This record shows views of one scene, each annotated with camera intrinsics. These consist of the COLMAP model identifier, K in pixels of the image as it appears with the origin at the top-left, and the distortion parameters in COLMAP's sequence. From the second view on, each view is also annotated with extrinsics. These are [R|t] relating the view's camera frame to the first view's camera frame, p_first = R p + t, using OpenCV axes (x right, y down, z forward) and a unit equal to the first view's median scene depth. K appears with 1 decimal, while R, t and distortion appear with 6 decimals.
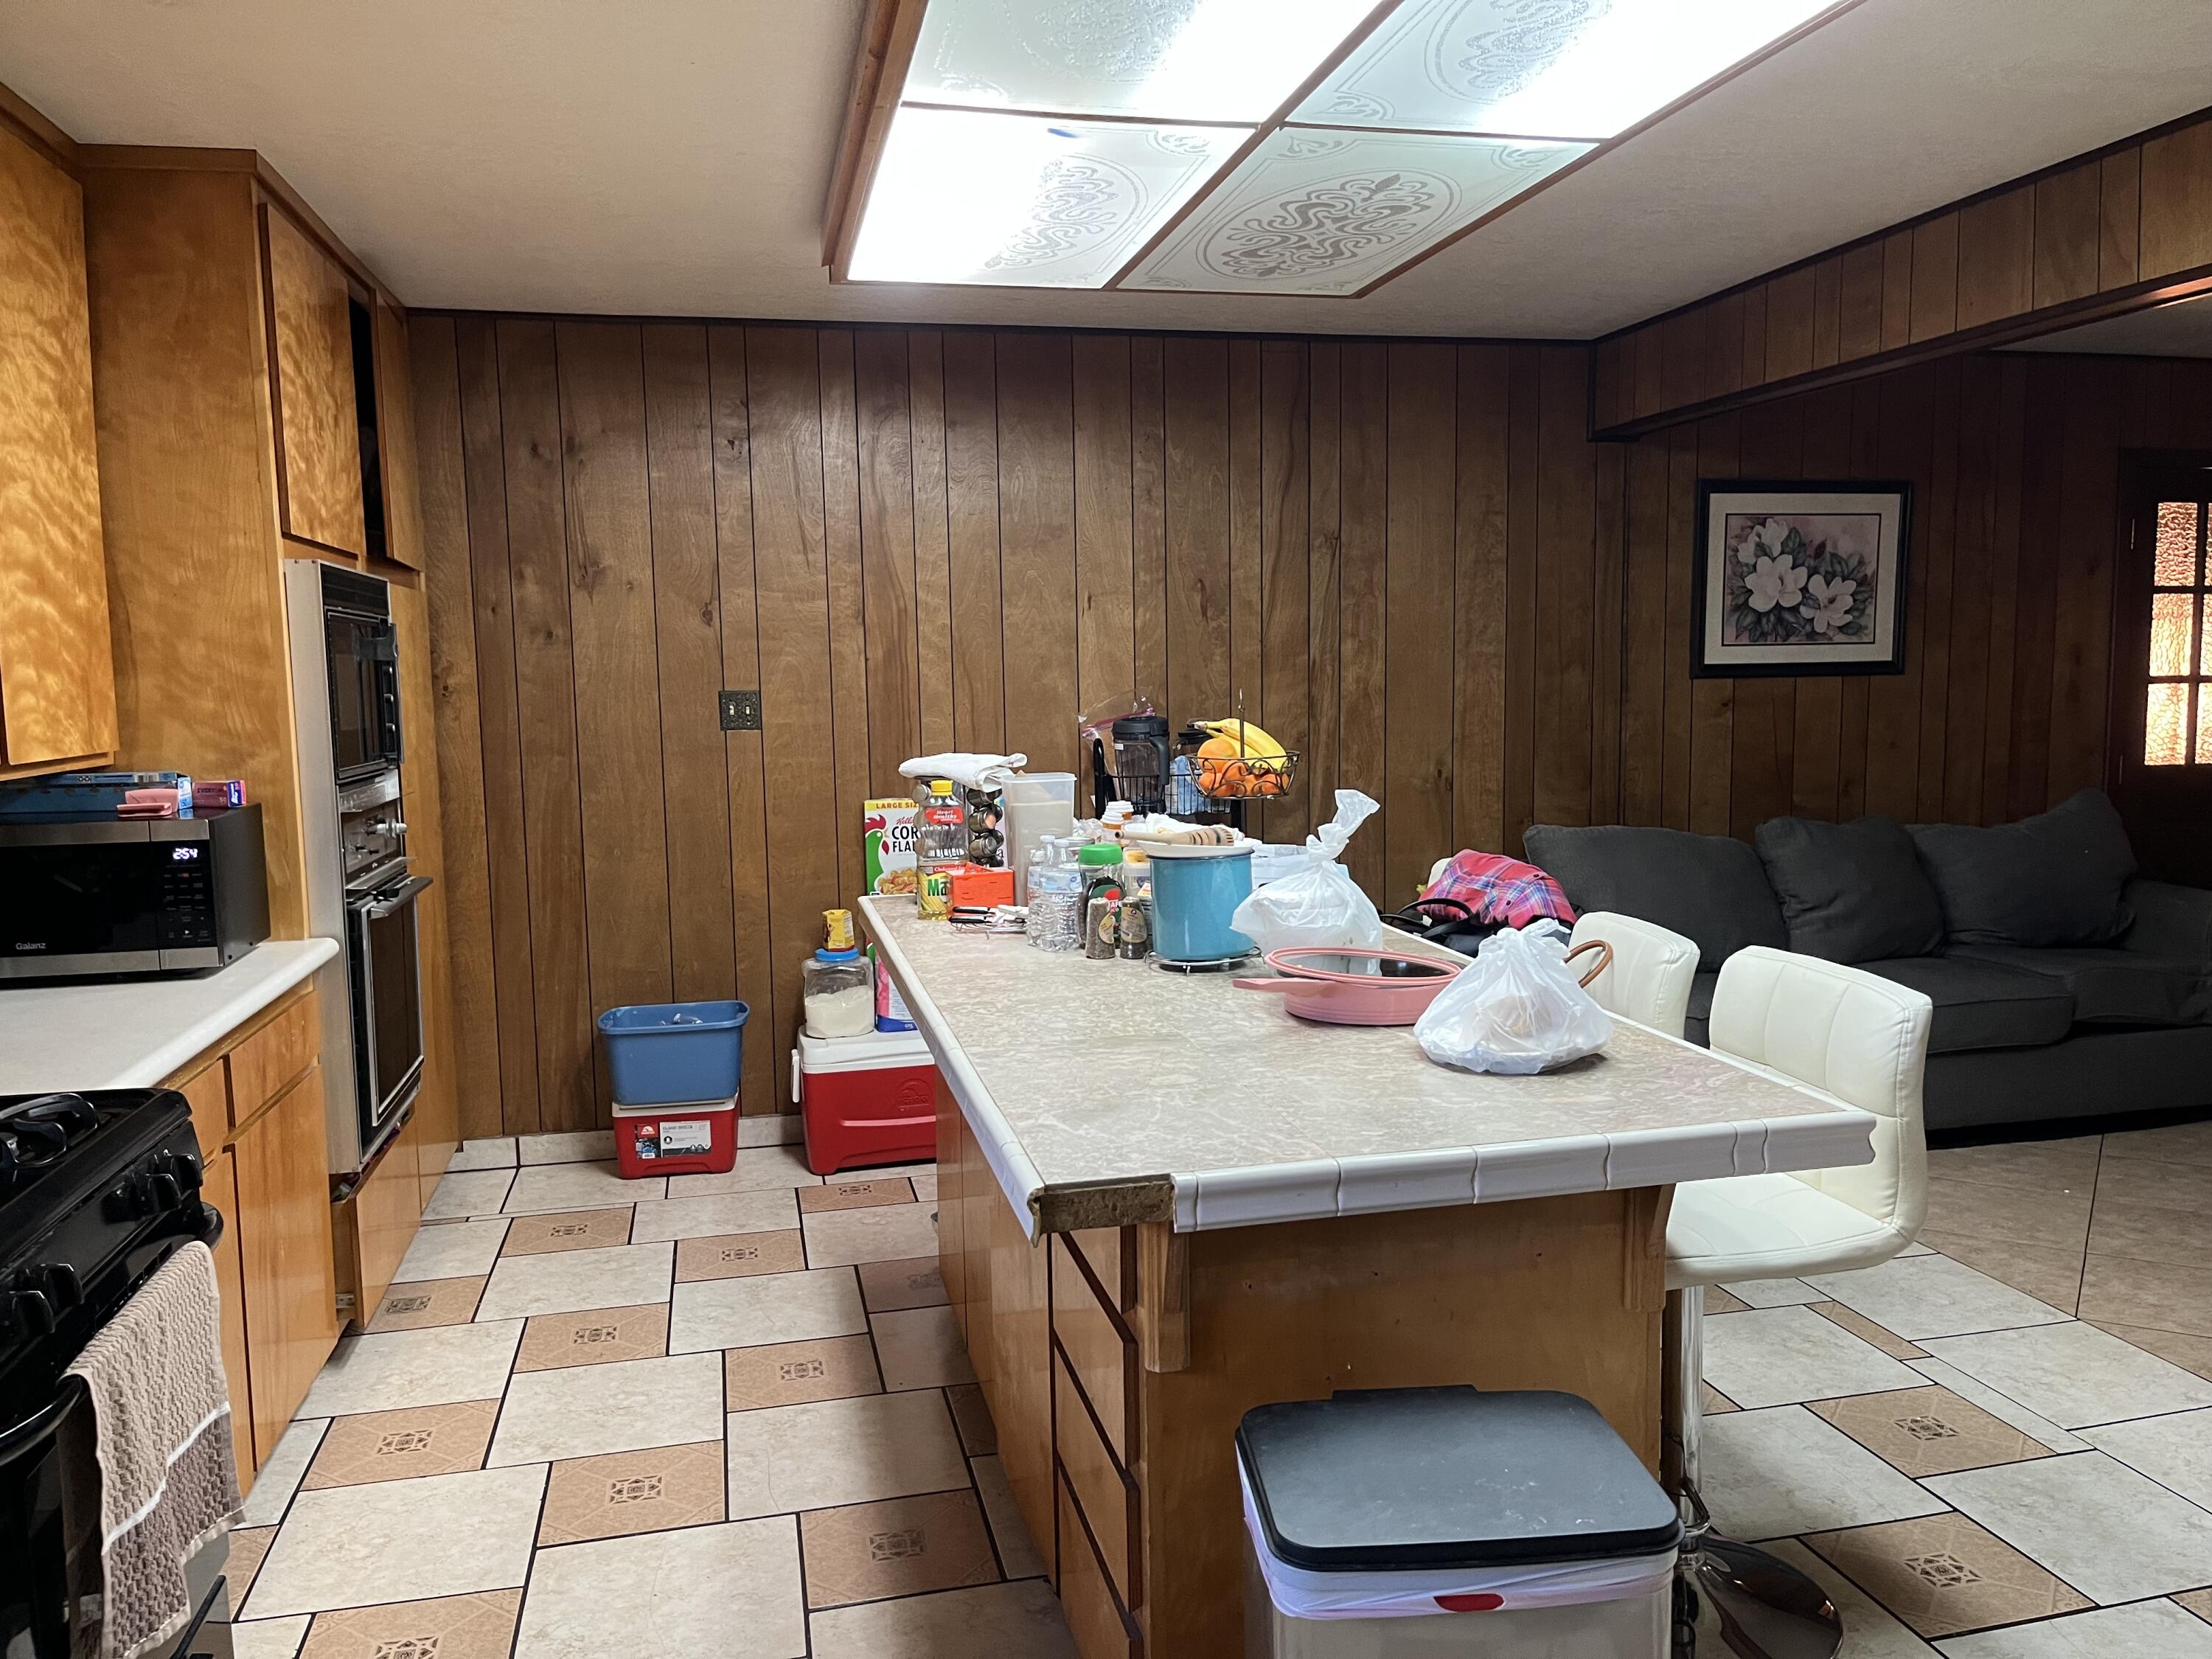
lens RADIAL K [[1672.8, 0, 1123.8], [0, 1672.8, 849.6], [0, 0, 1]] dist [0.082456, -0.101986]
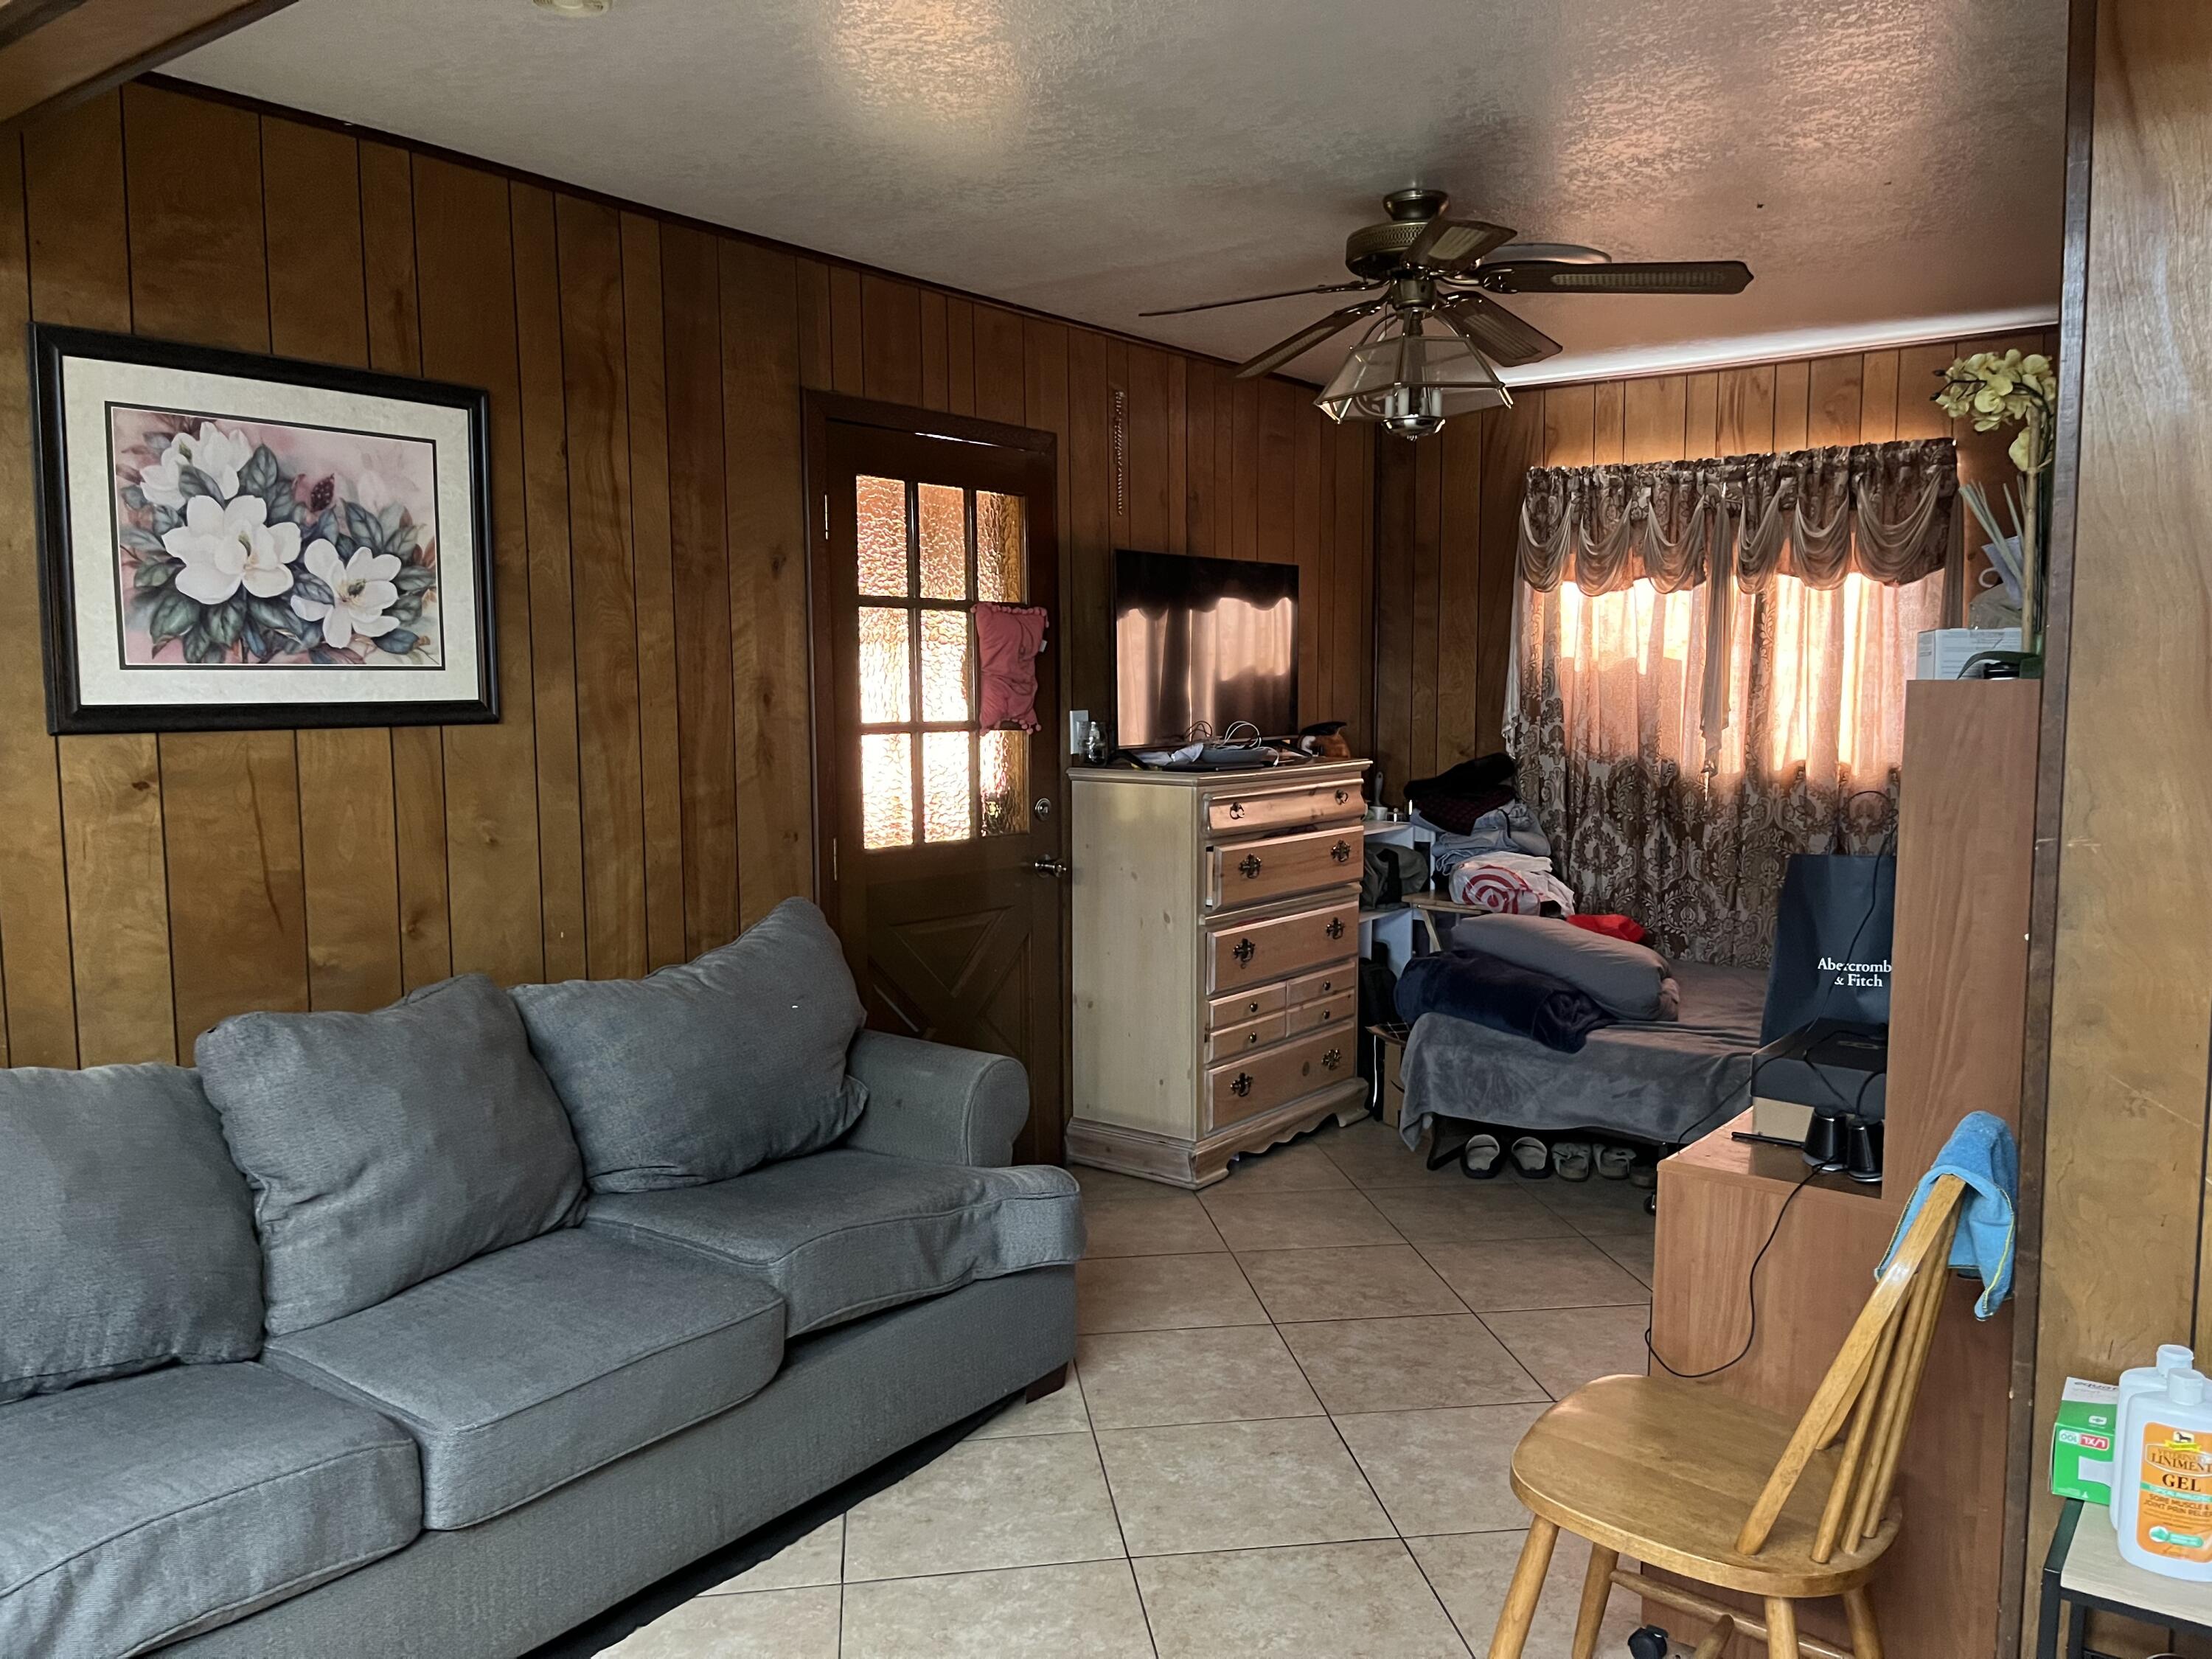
lens RADIAL K [[1672.8, 0, 1116.1], [0, 1672.8, 841.4], [0, 0, 1]] dist [0.082456, -0.101986]
pose [[0.768384, -0.051923, 0.637879, 0.131668], [0.064061, 0.997938, 0.004064, -0.027248], [-0.636774, 0.037741, 0.770126, 0.220734]]
